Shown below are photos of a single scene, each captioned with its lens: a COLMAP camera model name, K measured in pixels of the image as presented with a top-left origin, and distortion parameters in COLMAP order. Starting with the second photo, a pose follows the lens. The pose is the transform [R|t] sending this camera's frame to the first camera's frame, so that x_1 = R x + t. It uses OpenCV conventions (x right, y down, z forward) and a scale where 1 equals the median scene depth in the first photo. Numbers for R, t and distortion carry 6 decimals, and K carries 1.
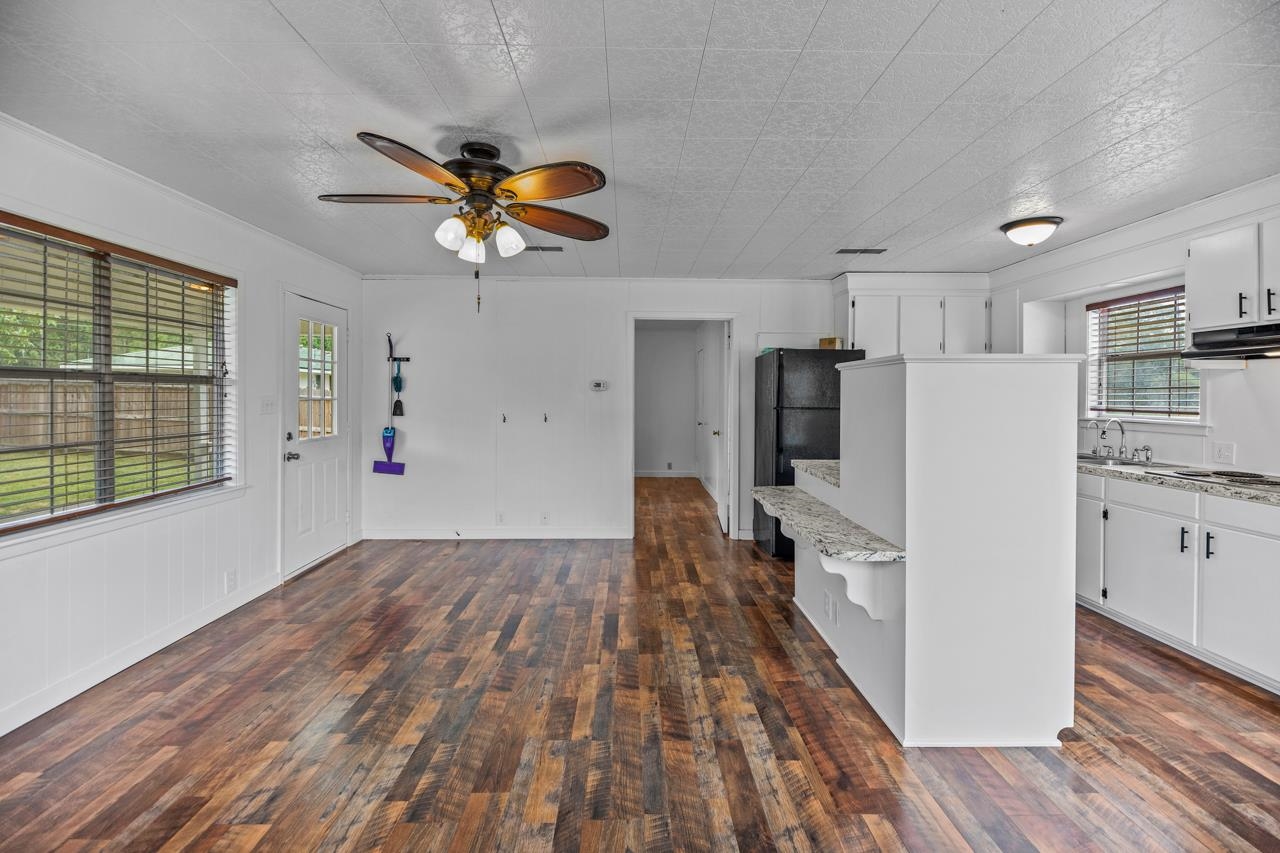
lens RADIAL K [[579.9, 0, 649.5], [0, 579.9, 394.0], [0, 0, 1]] dist [0.020624, -0.013516]
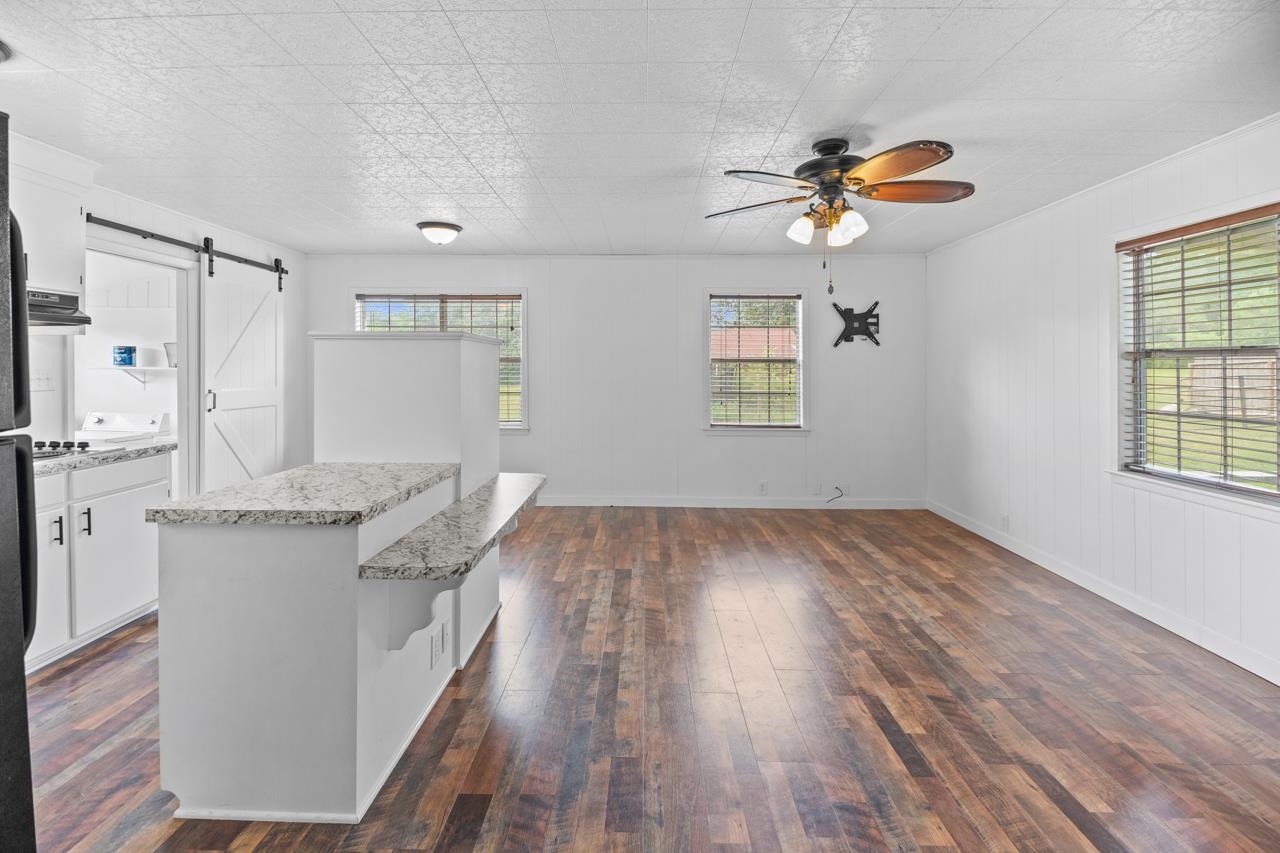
lens RADIAL K [[579.9, 0, 630.1], [0, 579.9, 376.3], [0, 0, 1]] dist [0.020624, -0.013516]
pose [[-0.998076, -0.006515, 0.061656, 0.016835], [-0.005769, 0.999908, 0.012268, 0.004614], [-0.061731, 0.011889, -0.998022, 1.873240]]
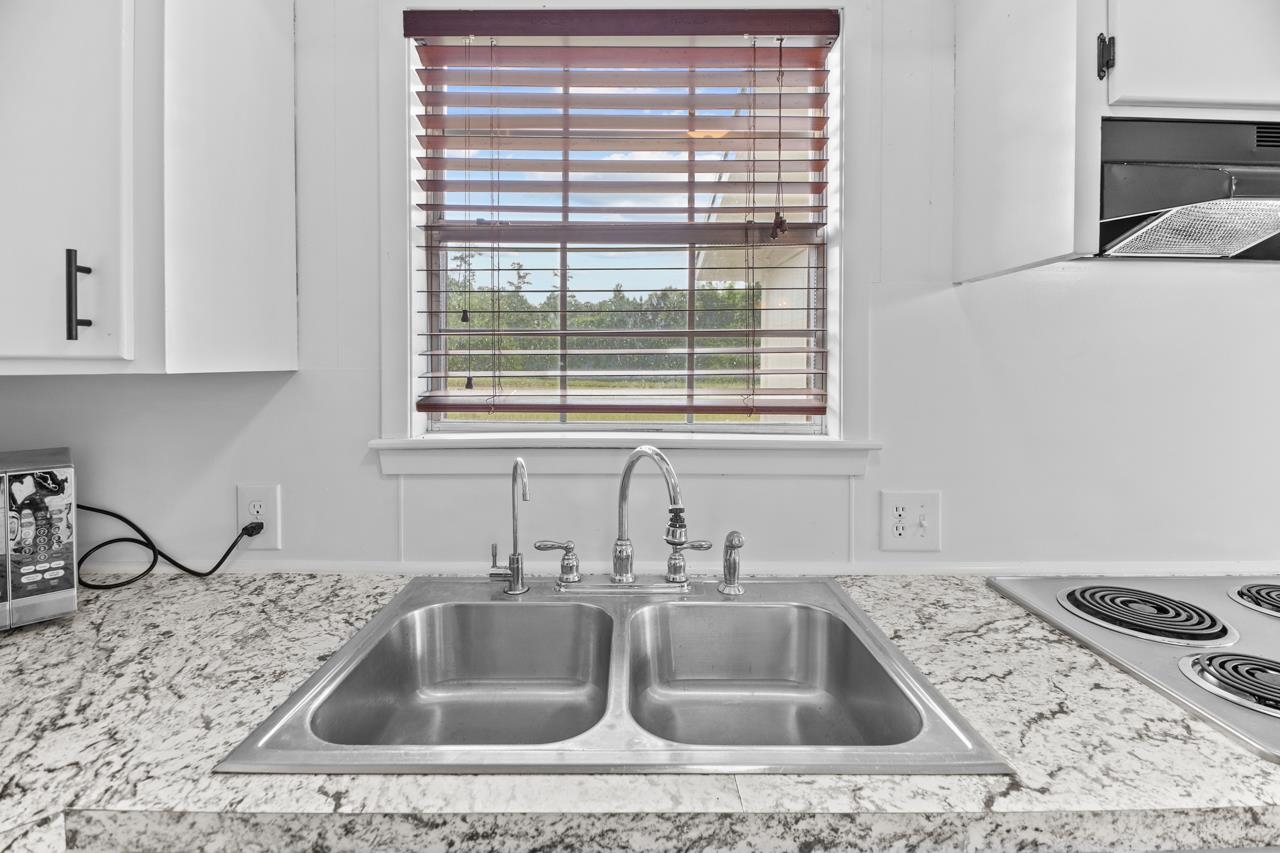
lens RADIAL K [[579.9, 0, 614.2], [0, 579.9, 378.4], [0, 0, 1]] dist [0.020624, -0.013516]
pose [[0.038886, -0.009955, 0.999194, 0.756276], [-0.003969, 0.999941, 0.010116, 0.016183], [-0.999236, -0.004359, 0.038844, 1.391555]]
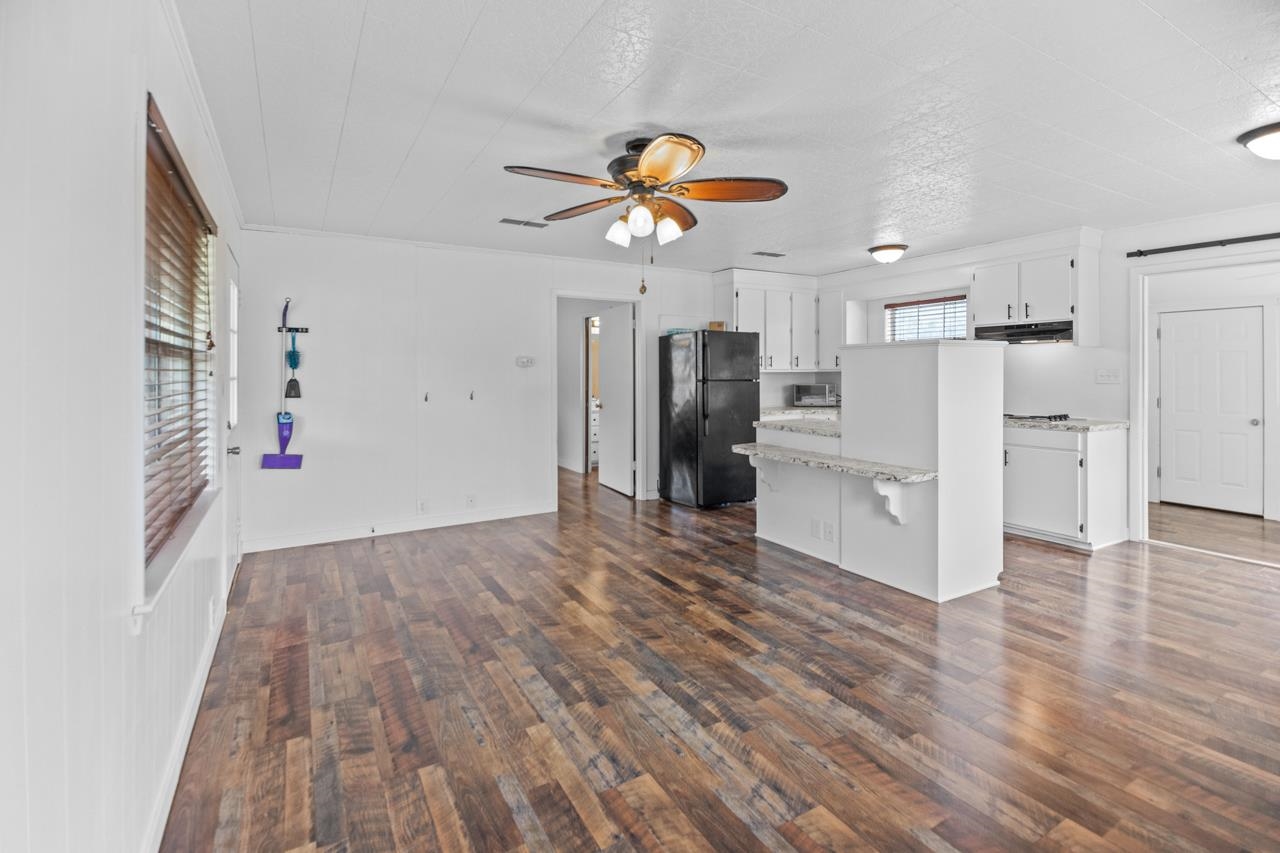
lens RADIAL K [[579.9, 0, 646.1], [0, 579.9, 372.0], [0, 0, 1]] dist [0.020624, -0.013516]
pose [[0.873652, -0.009198, 0.486464, -0.719845], [0.008261, 0.999958, 0.004072, 0.001703], [-0.486481, 0.000462, 0.873691, 0.045700]]
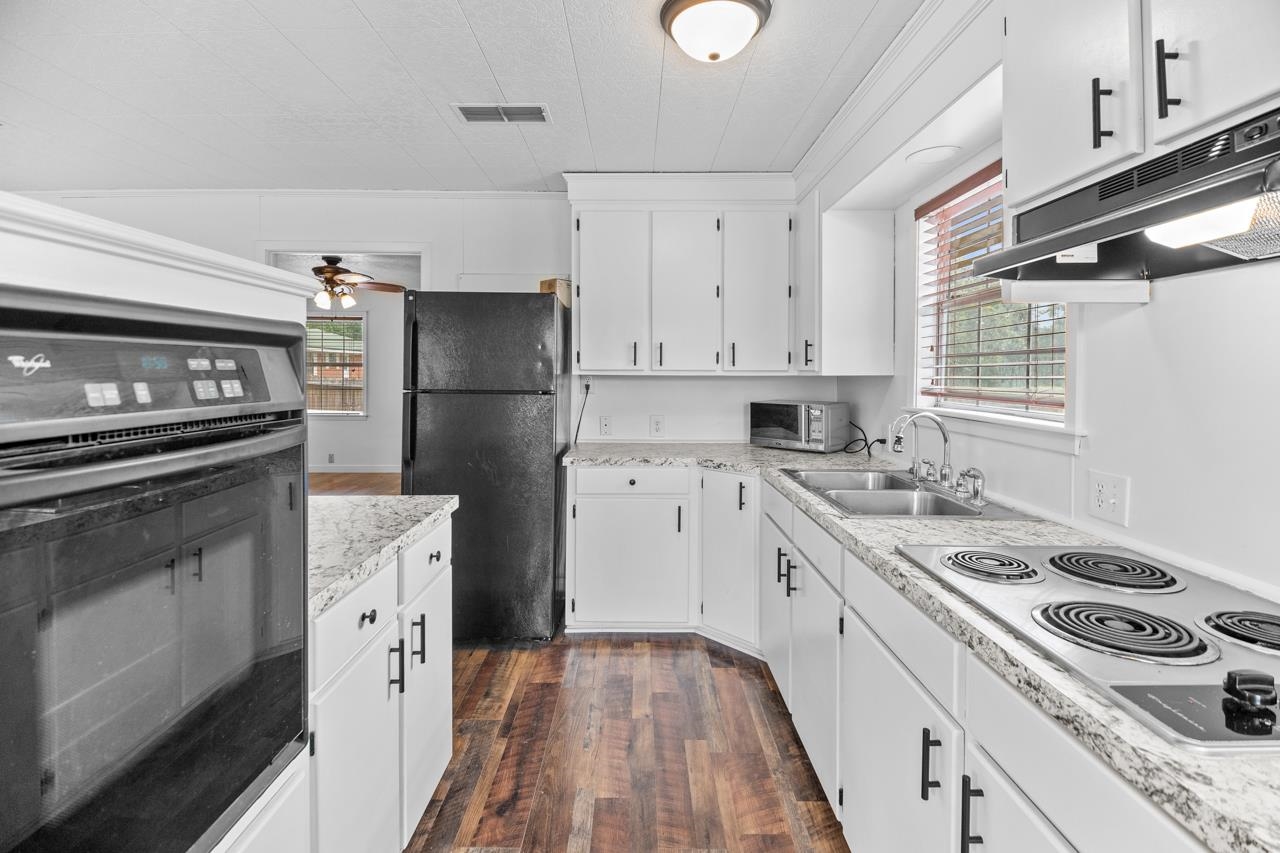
lens RADIAL K [[579.9, 0, 636.5], [0, 579.9, 374.2], [0, 0, 1]] dist [0.020624, -0.013516]
pose [[0.999171, -0.002977, -0.040592, 0.775118], [0.003231, 0.999976, 0.006186, 0.005795], [0.040573, -0.006312, 0.999157, 0.654368]]
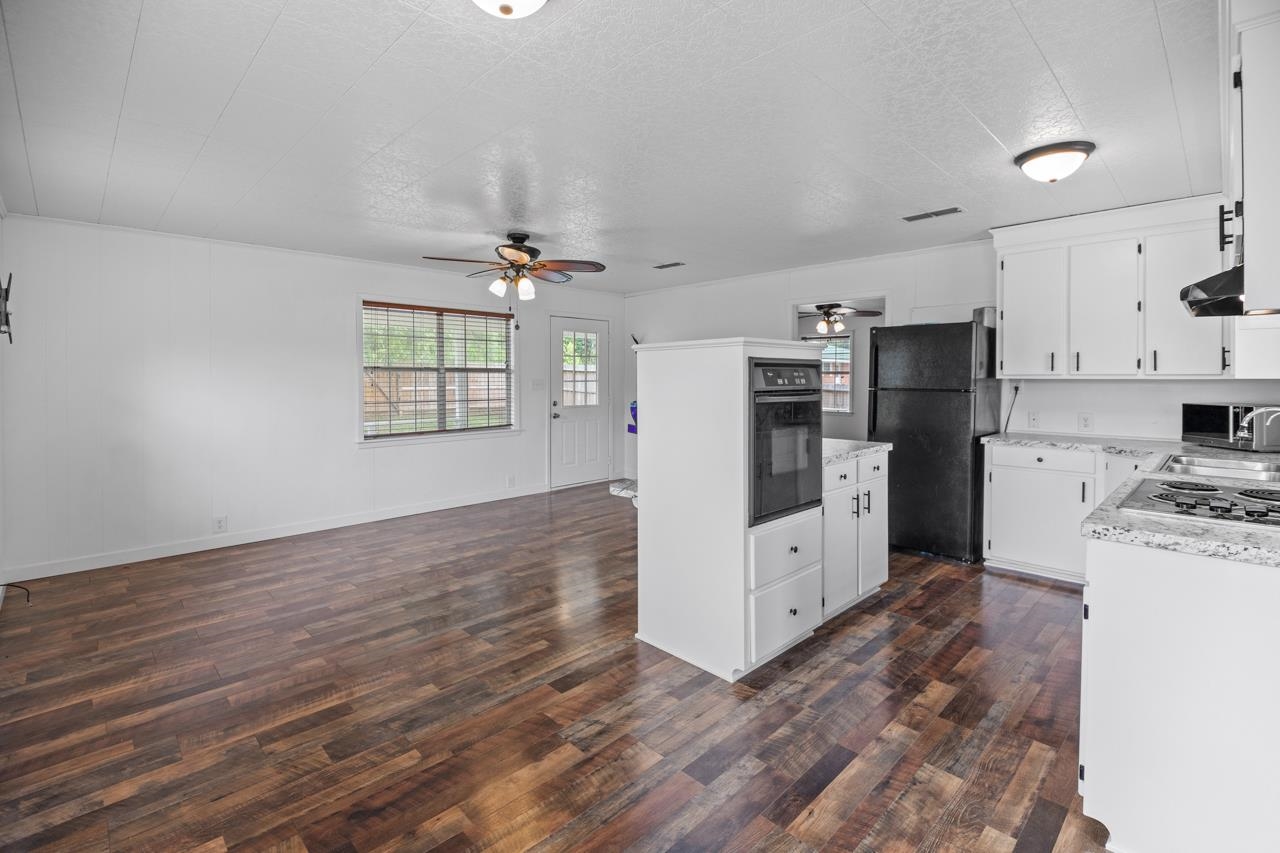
lens RADIAL K [[579.9, 0, 647.6], [0, 579.9, 392.0], [0, 0, 1]] dist [0.020624, -0.013516]
pose [[0.681750, 0.010557, -0.731509, 1.090359], [0.006847, 0.999760, 0.020810, 0.010026], [0.731553, -0.019196, 0.681514, 0.093844]]
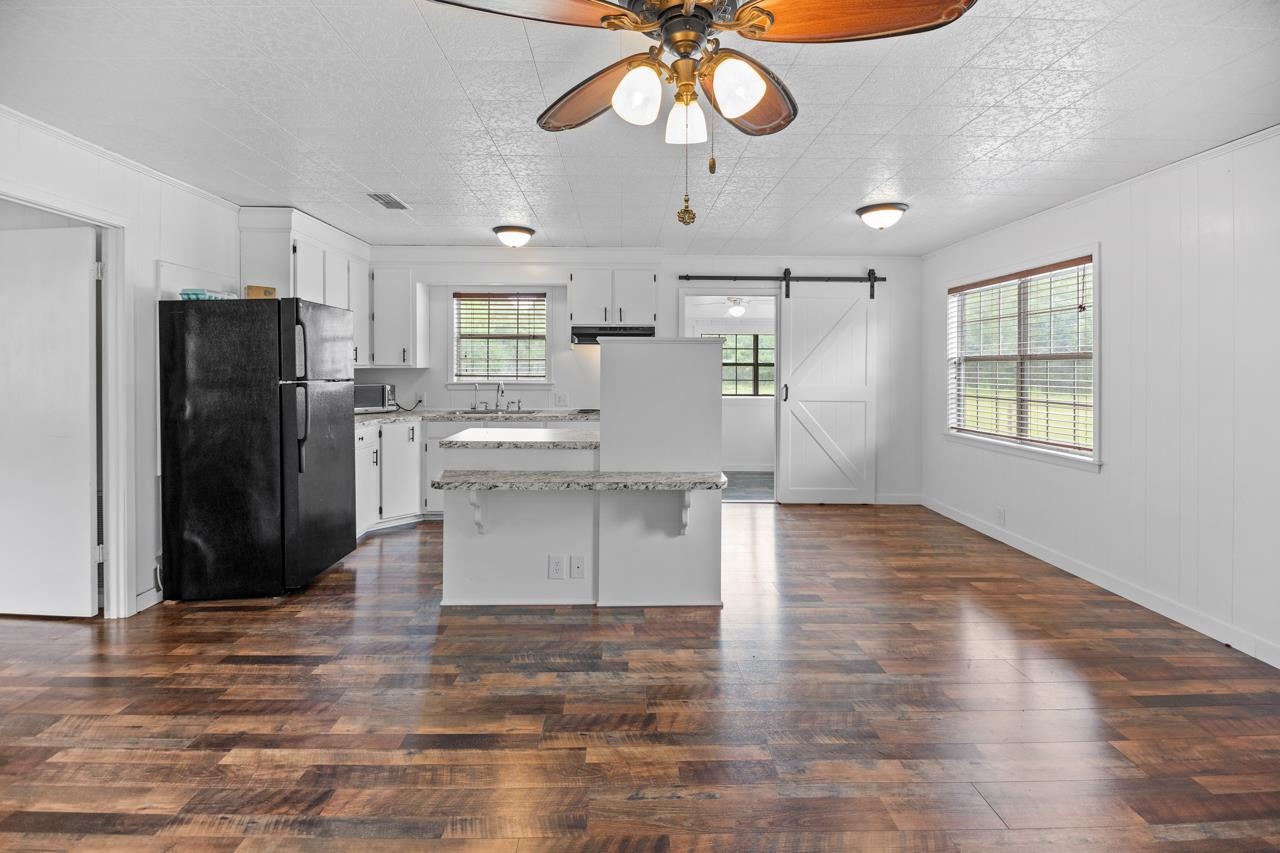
lens RADIAL K [[579.9, 0, 633.1], [0, 579.9, 366.0], [0, 0, 1]] dist [0.020624, -0.013516]
pose [[0.010522, -0.000746, 0.999944, -0.781240], [-0.005913, 0.999982, 0.000808, 0.003683], [-0.999927, -0.005921, 0.010517, 0.930122]]
